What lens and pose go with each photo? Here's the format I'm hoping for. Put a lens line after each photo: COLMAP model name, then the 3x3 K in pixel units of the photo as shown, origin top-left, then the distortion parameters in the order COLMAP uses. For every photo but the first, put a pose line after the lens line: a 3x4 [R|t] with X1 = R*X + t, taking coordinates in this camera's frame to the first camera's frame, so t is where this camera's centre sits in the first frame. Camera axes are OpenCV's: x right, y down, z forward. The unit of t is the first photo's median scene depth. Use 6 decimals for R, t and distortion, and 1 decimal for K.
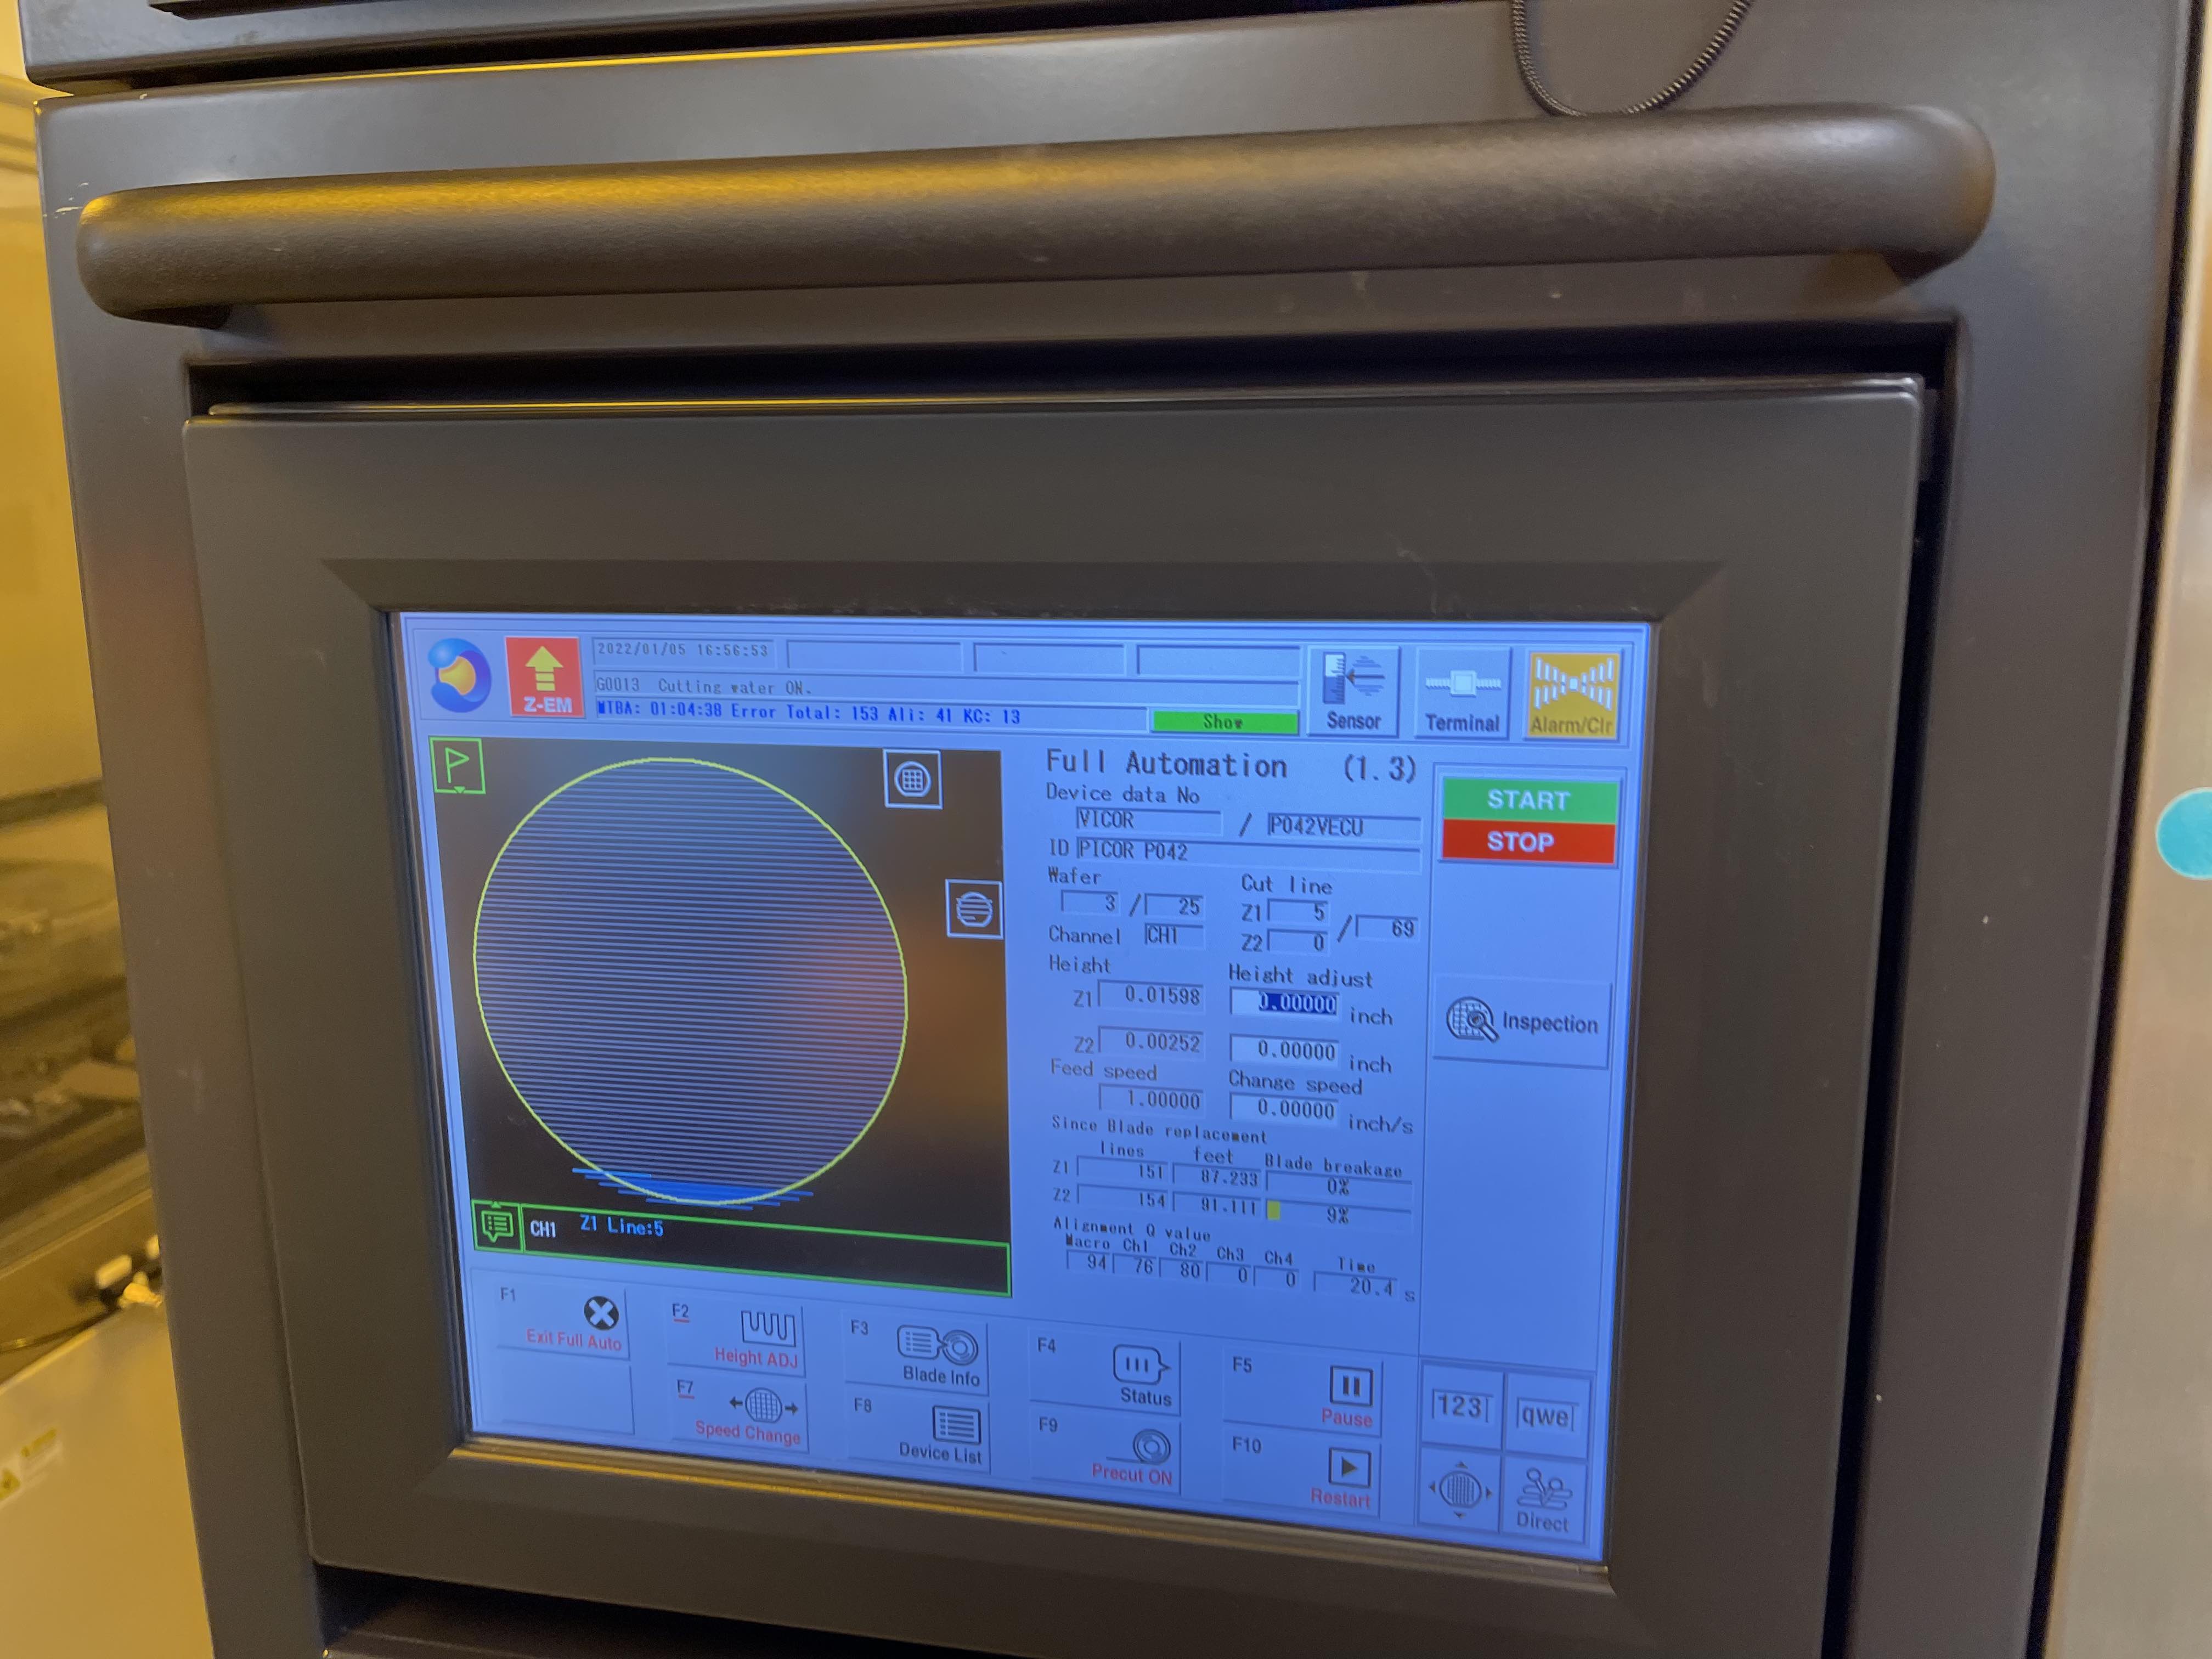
lens RADIAL K [[1683.5, 0, 1116.5], [0, 1683.5, 824.9], [0, 0, 1]] dist [0.034624, -0.051363]
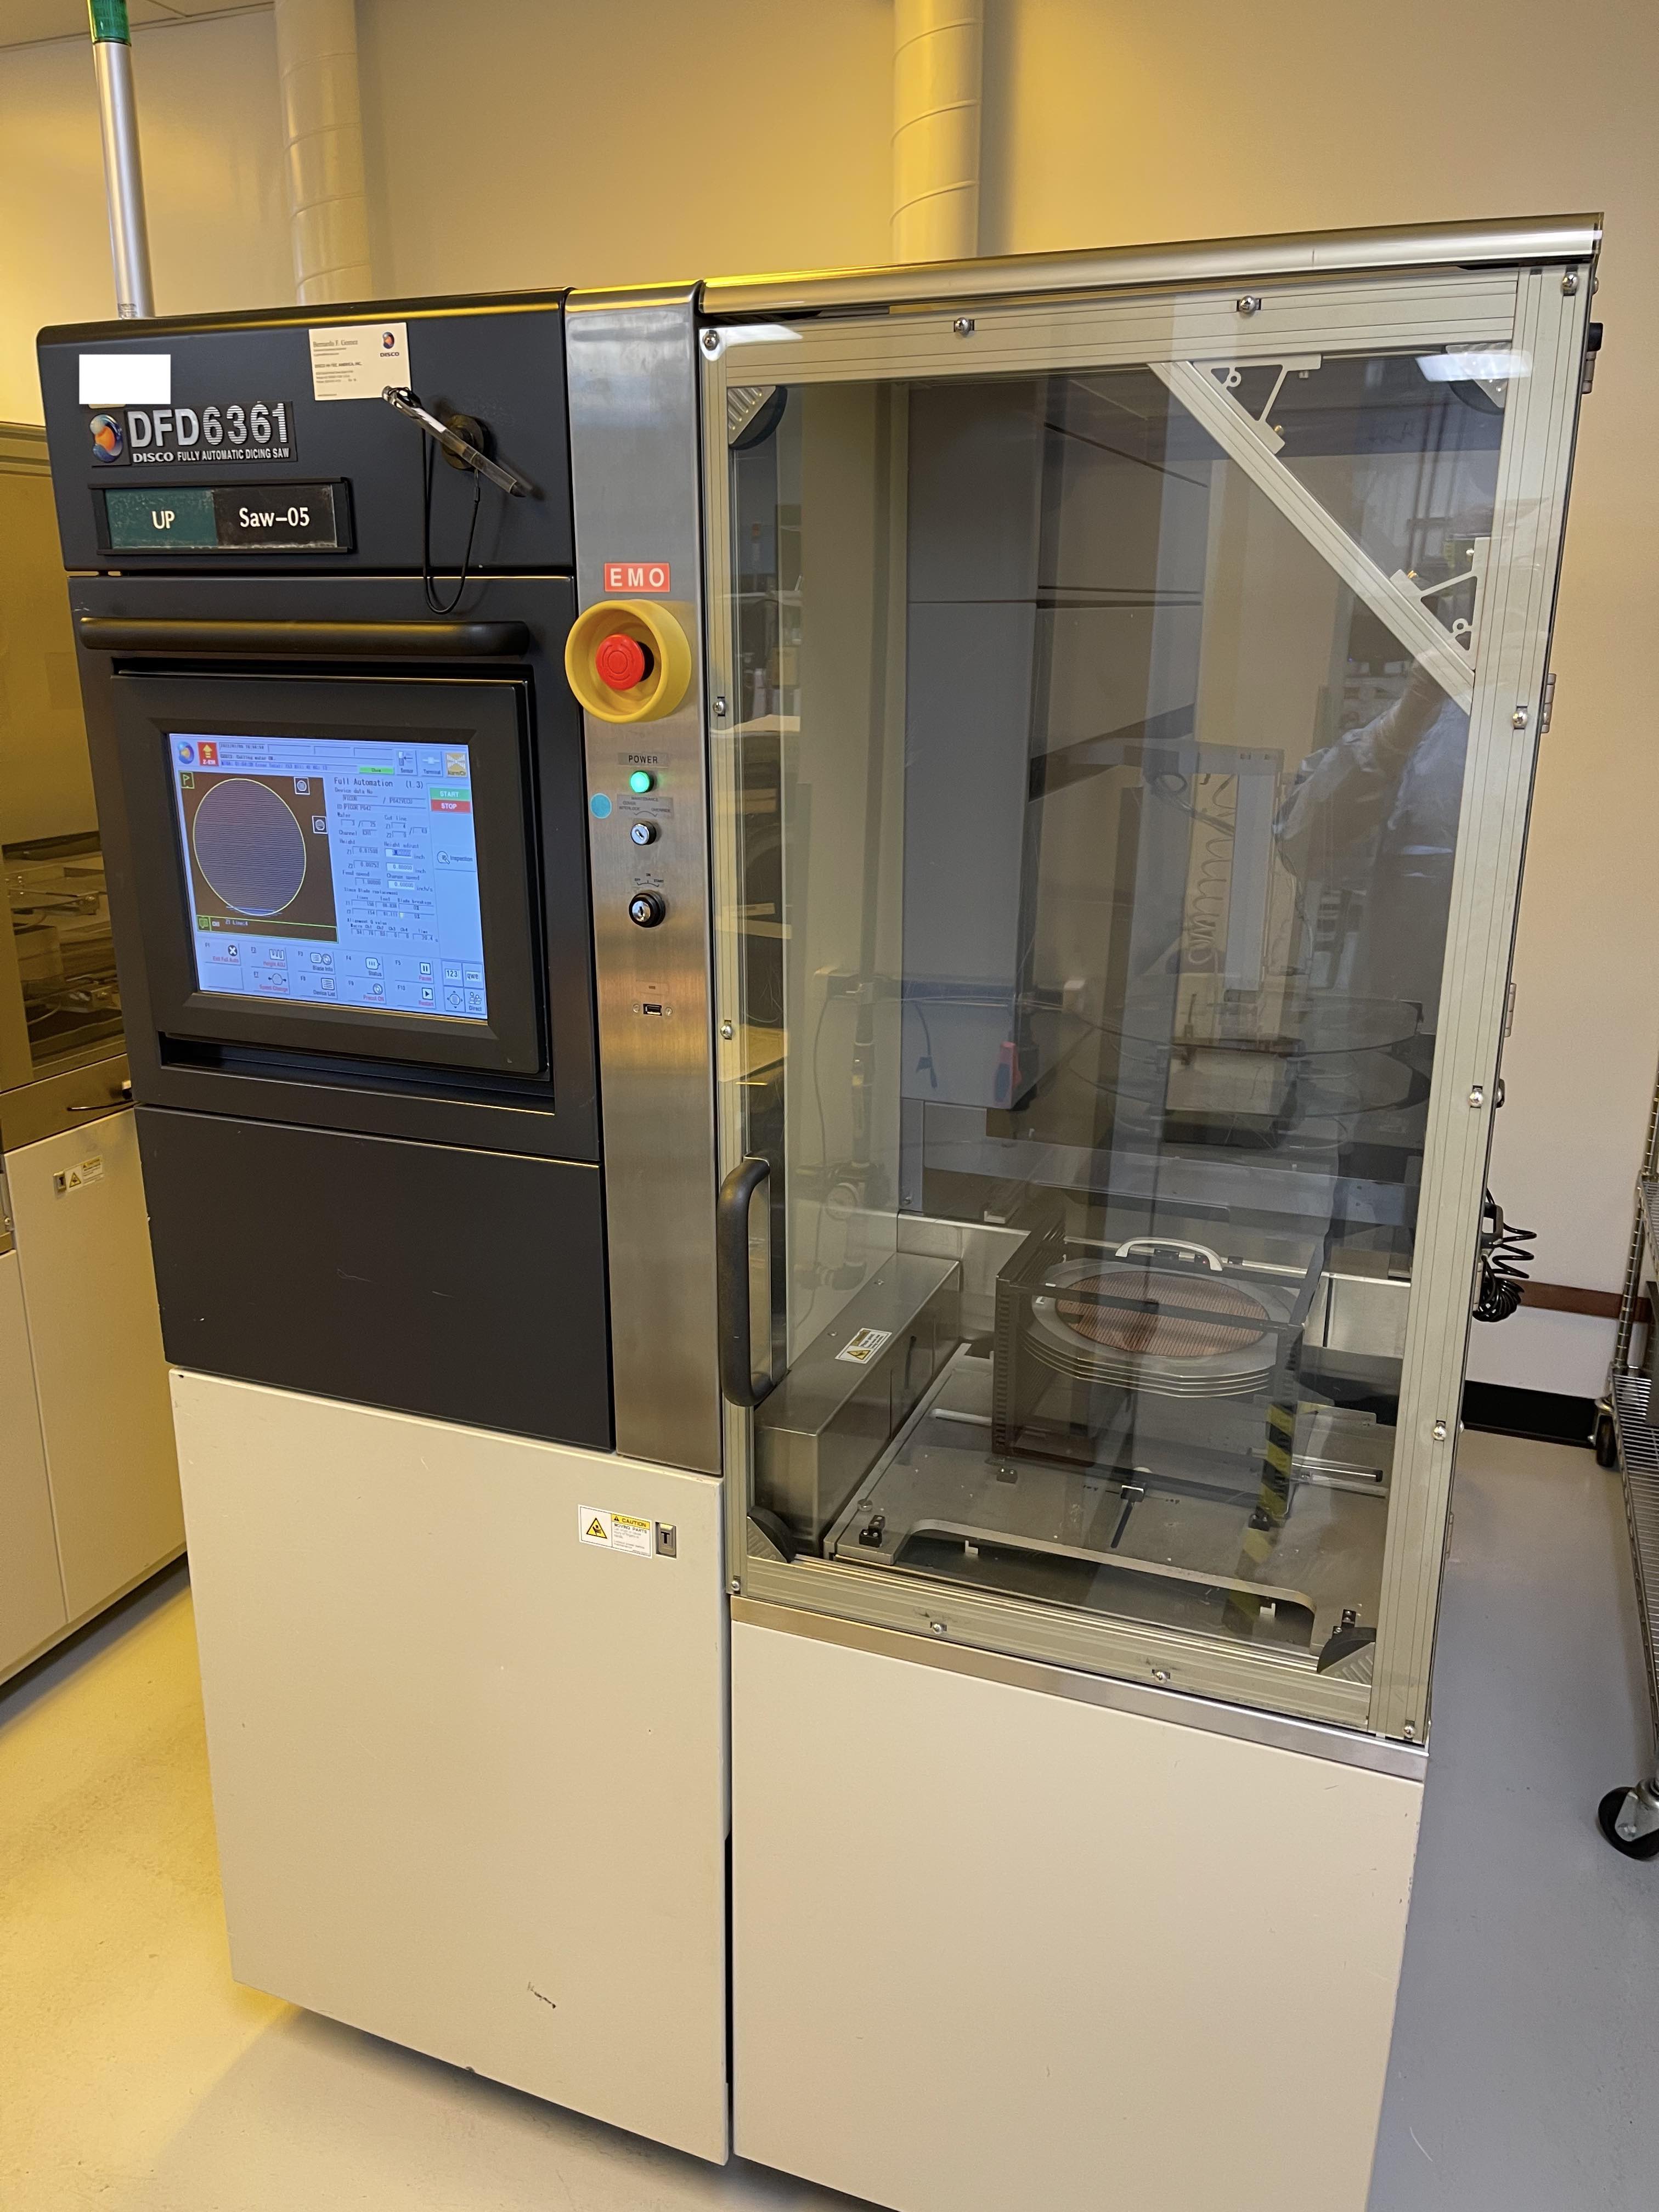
lens RADIAL K [[1683.5, 0, 825.3], [0, 1683.5, 1107.1], [0, 0, 1]] dist [0.034624, -0.051363]
pose [[0.984544, 0.055599, -0.166079, 1.557608], [-0.037408, 0.993148, 0.110718, 0.205135], [0.171097, -0.102794, 0.979877, -2.298535]]
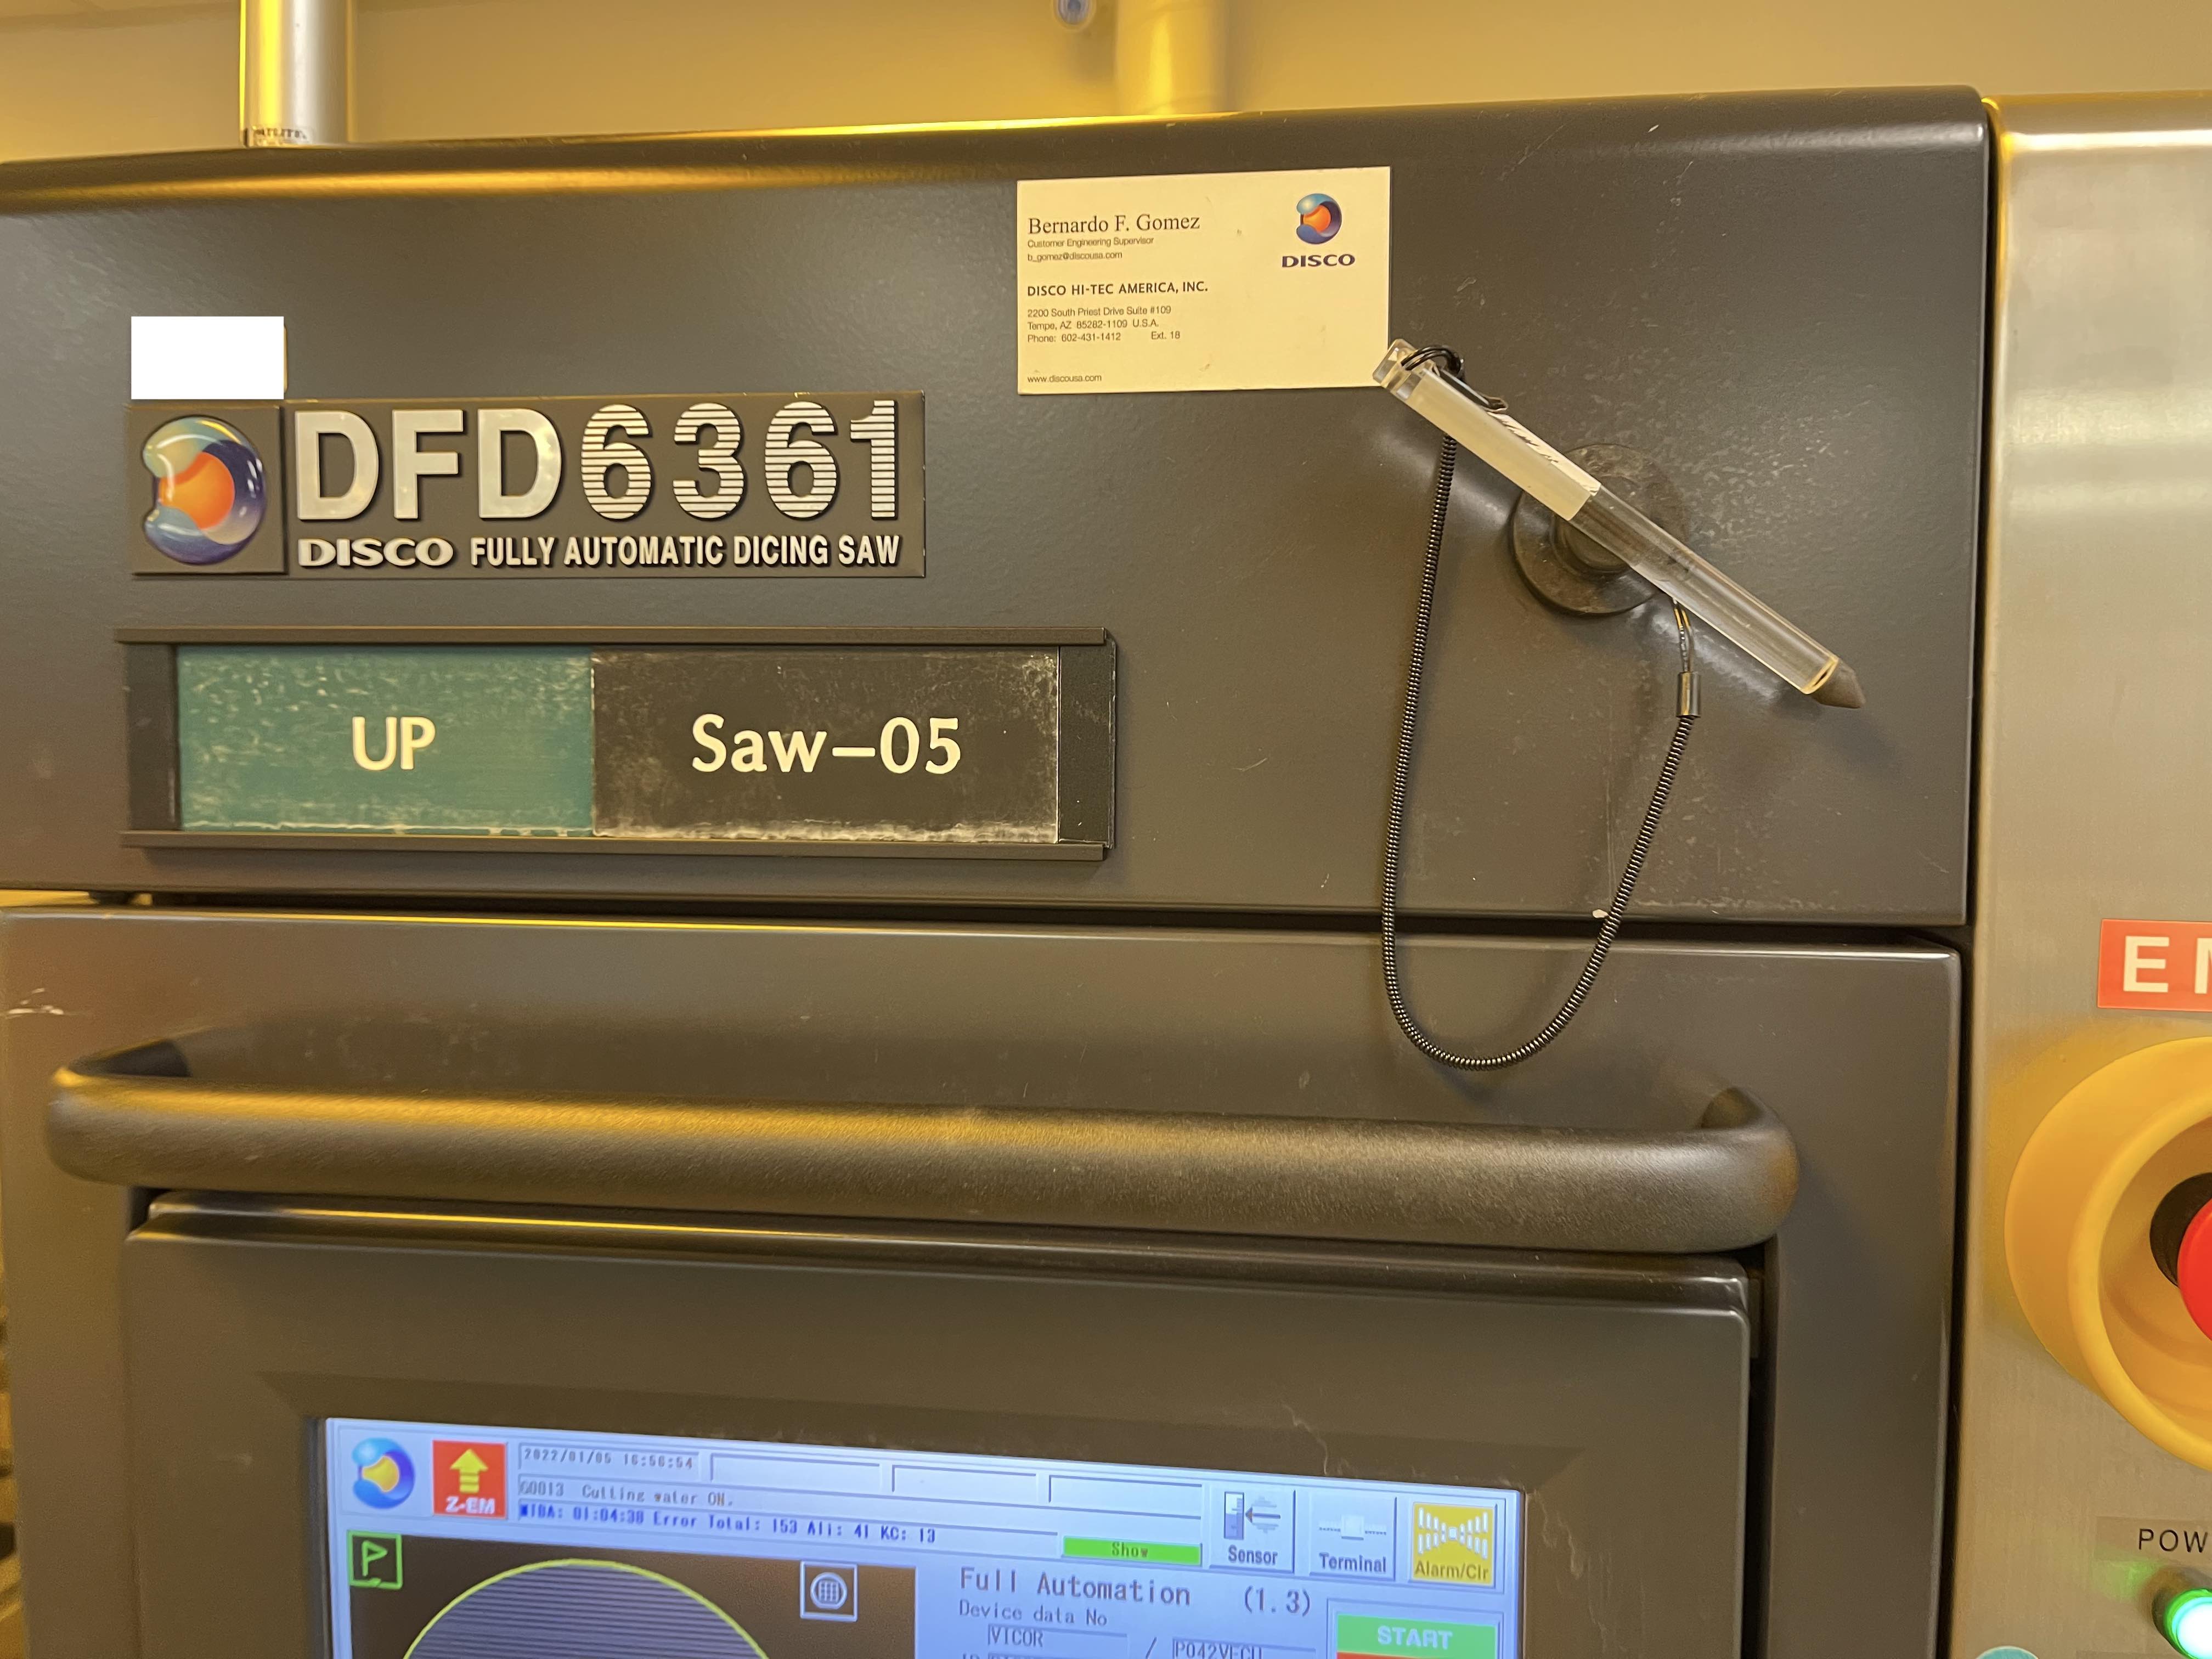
lens RADIAL K [[1683.5, 0, 1123.8], [0, 1683.5, 827.2], [0, 0, 1]] dist [0.034624, -0.051363]
pose [[0.996660, 0.010654, 0.080963, -0.029978], [0.001235, 0.989374, -0.145388, -0.341904], [-0.081651, 0.145002, 0.986057, -0.110297]]
